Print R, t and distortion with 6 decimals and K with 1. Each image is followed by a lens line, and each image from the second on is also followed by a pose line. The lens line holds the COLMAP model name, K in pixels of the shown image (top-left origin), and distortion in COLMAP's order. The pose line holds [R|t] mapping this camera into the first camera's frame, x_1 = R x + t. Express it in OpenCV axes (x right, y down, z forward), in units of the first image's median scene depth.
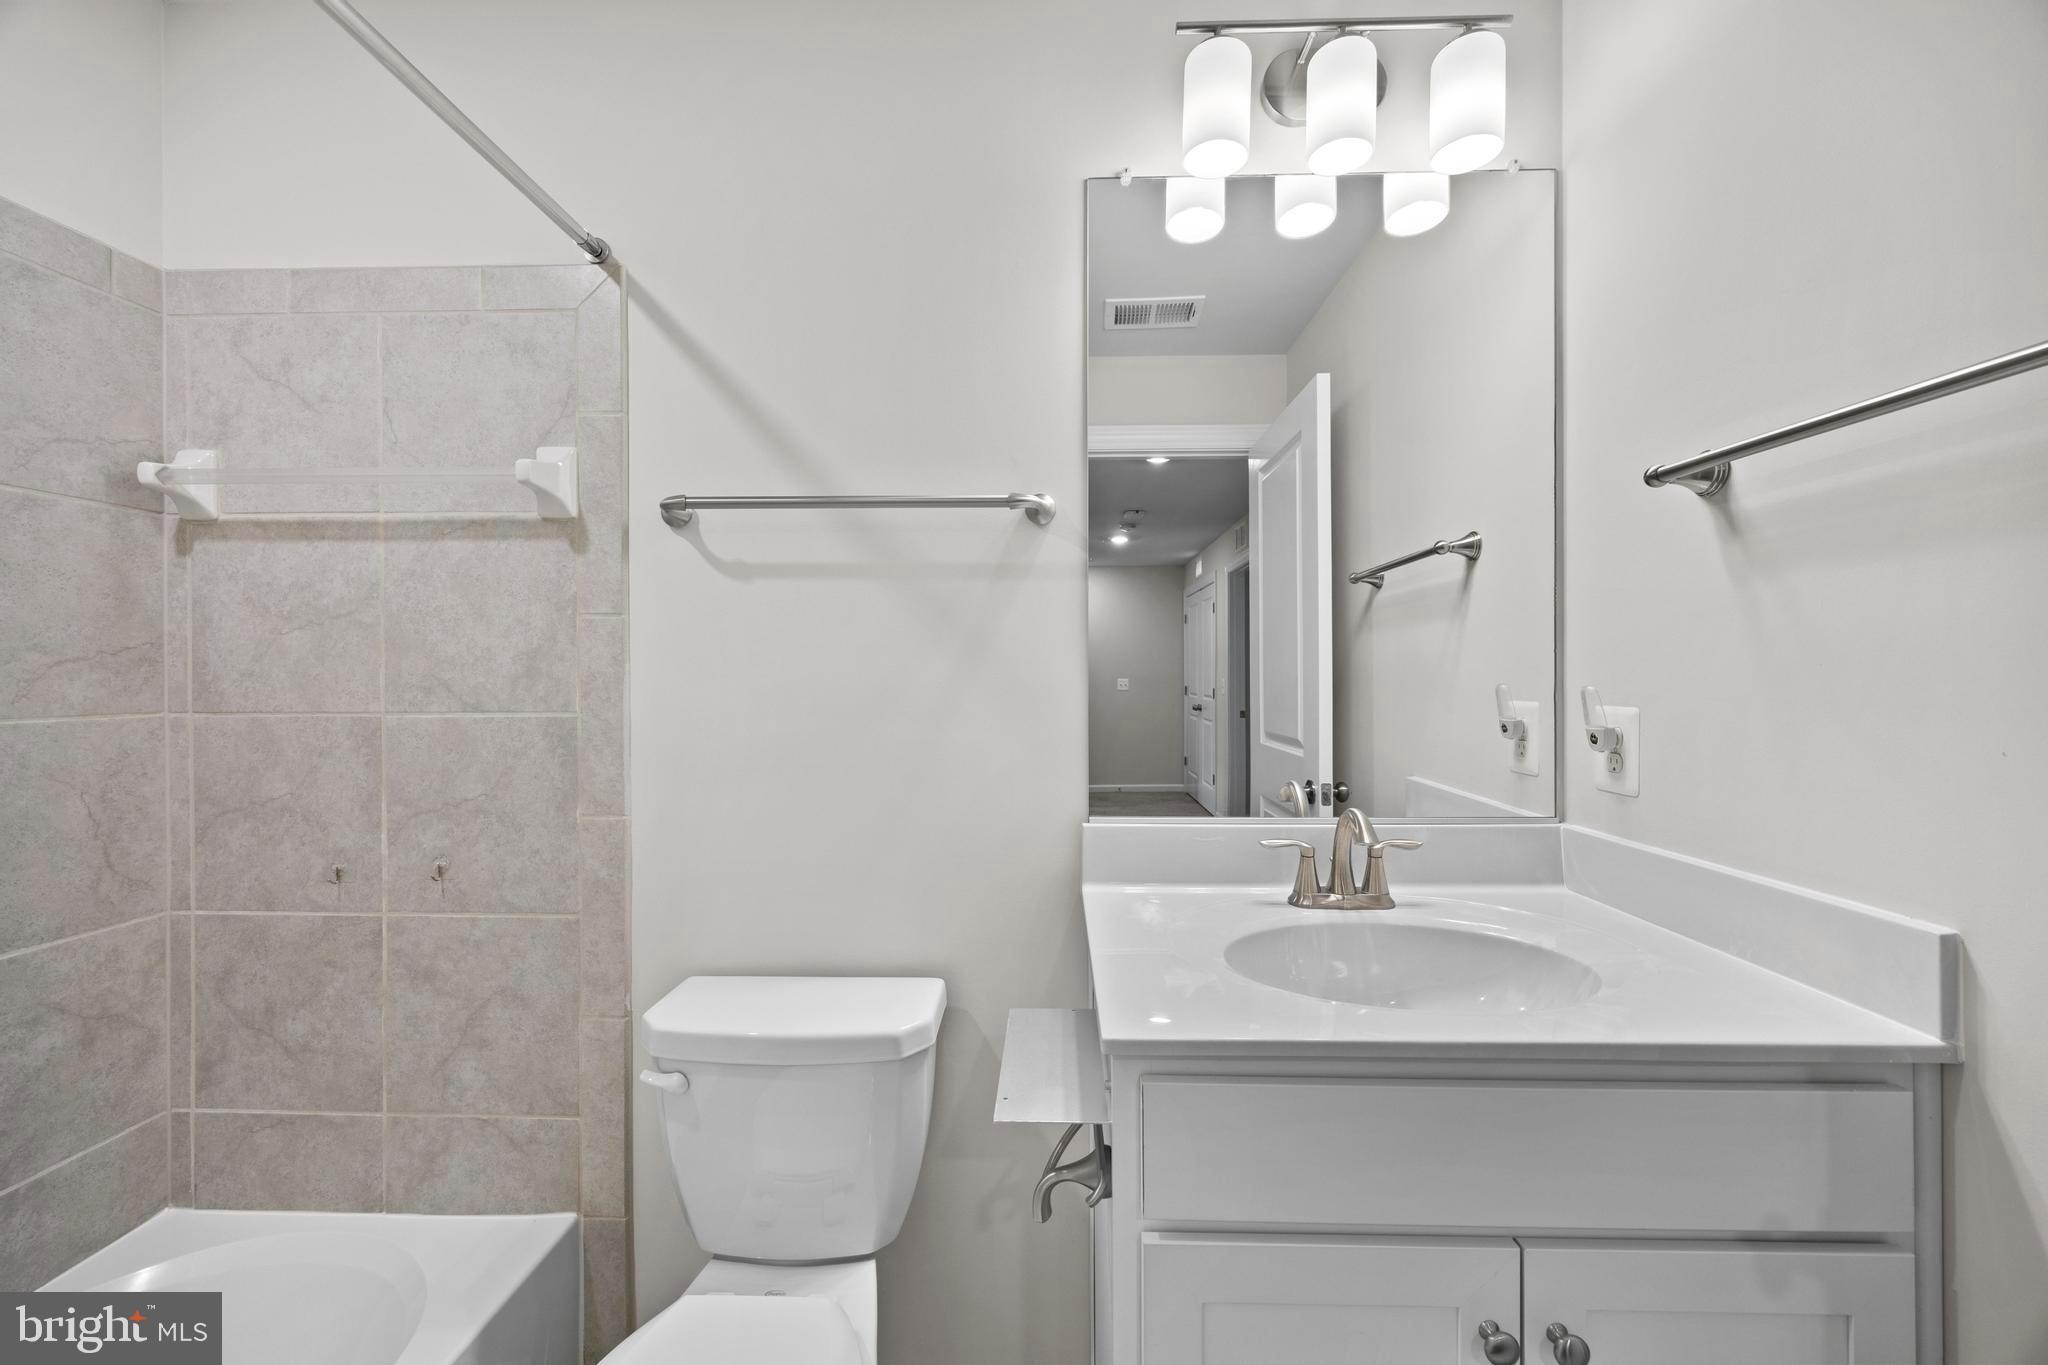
lens RADIAL K [[788.2, 0, 1034.6], [0, 788.2, 686.6], [0, 0, 1]] dist [0.003536, 0.000534]
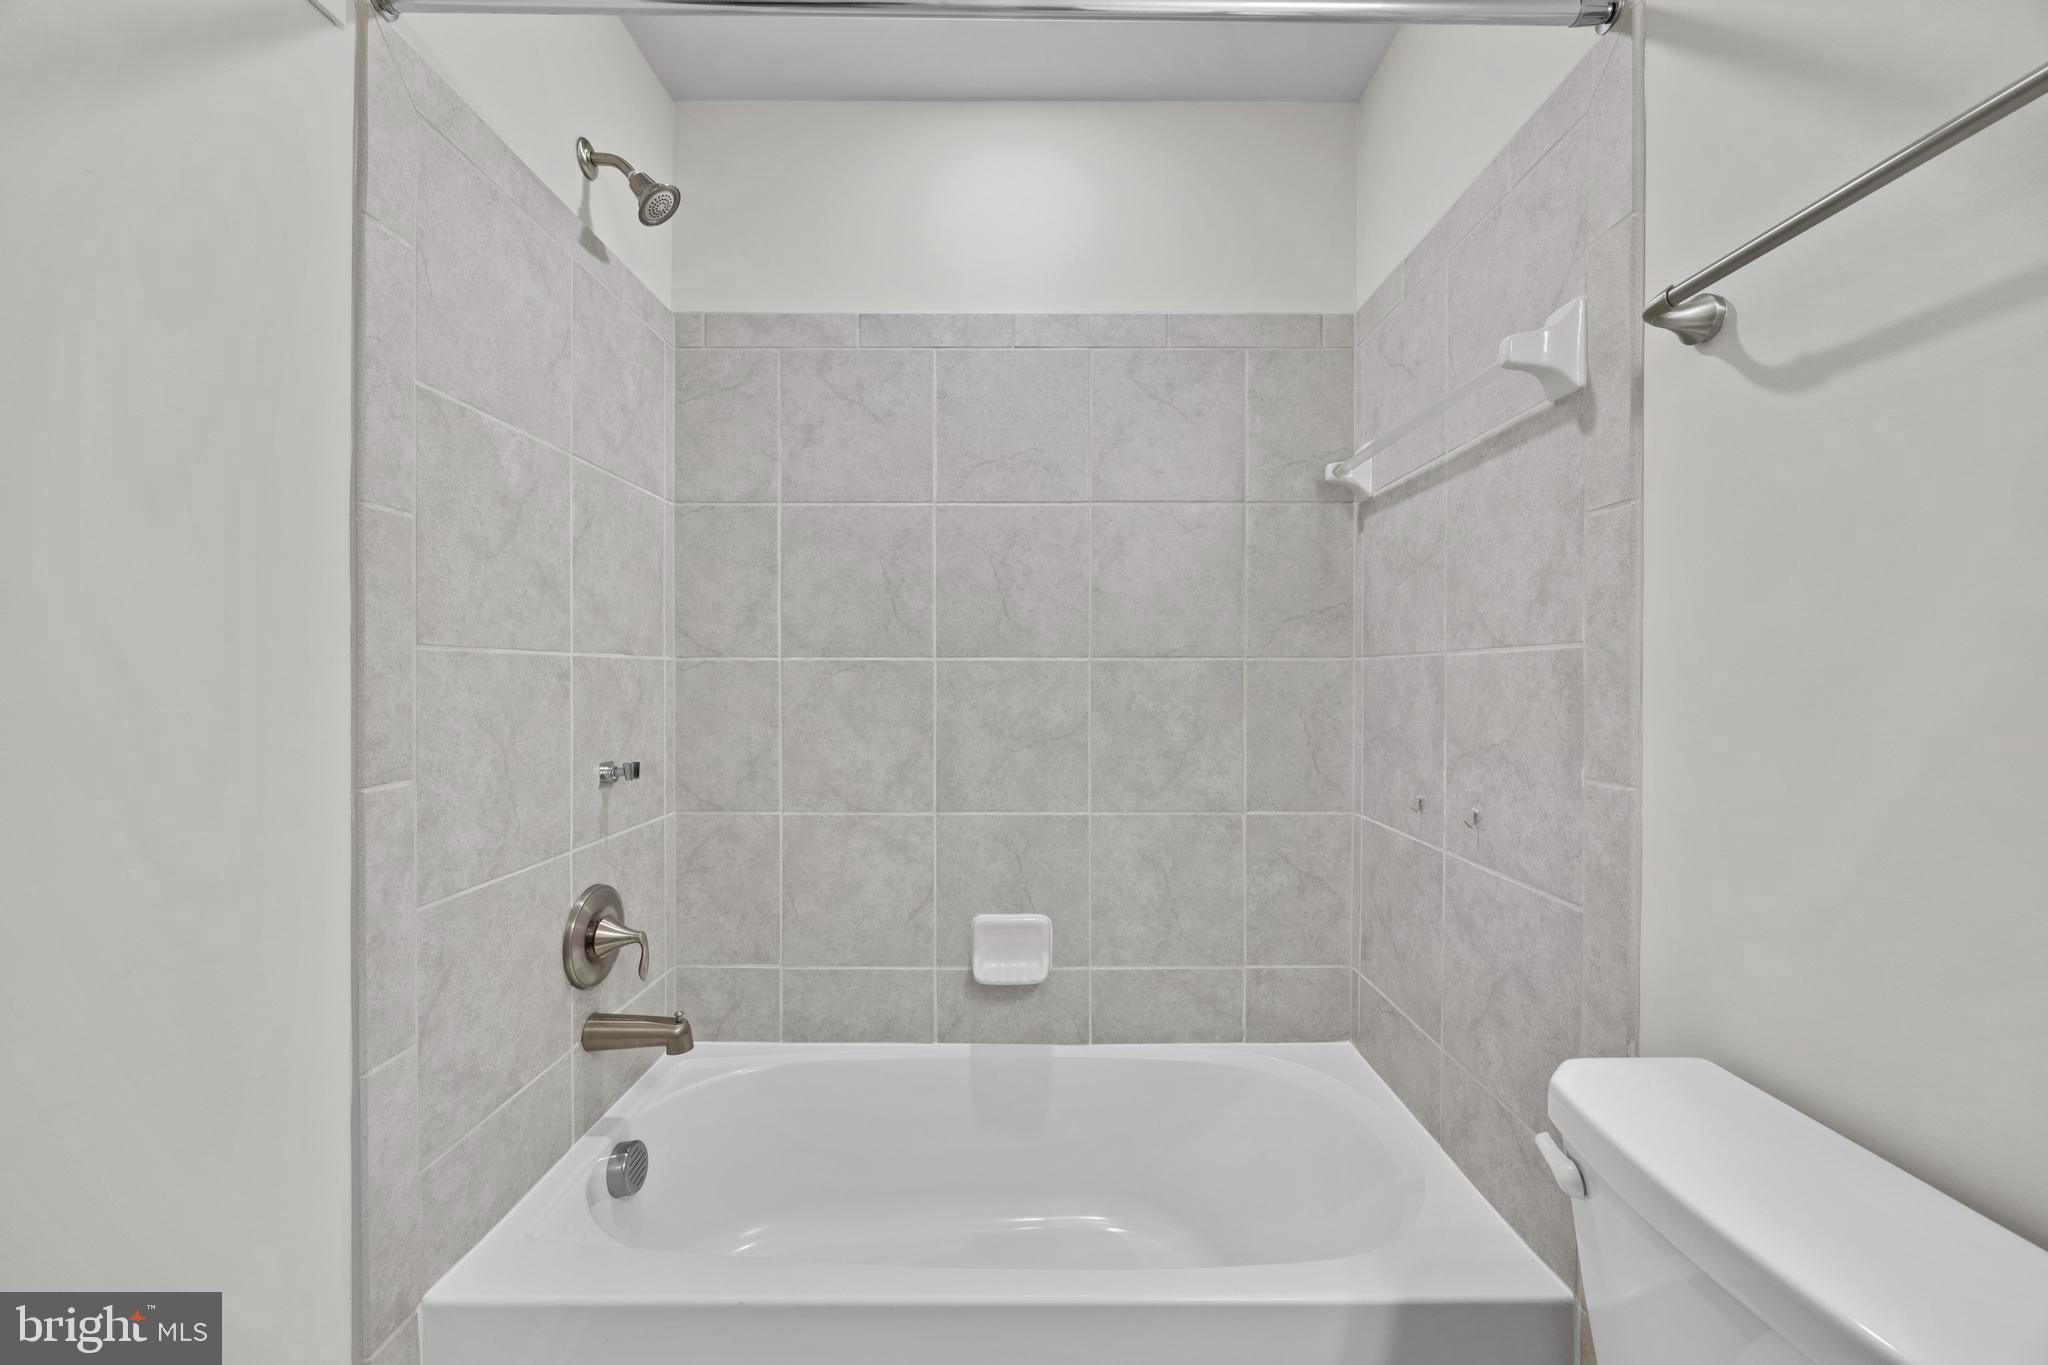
lens RADIAL K [[788.2, 0, 1037.9], [0, 788.2, 682.7], [0, 0, 1]] dist [0.003536, 0.000534]
pose [[0.030638, 0.006506, -0.999509, 0.166727], [-0.004091, 0.999971, 0.006383, 0.069047], [0.999522, 0.003894, 0.030663, 0.450646]]
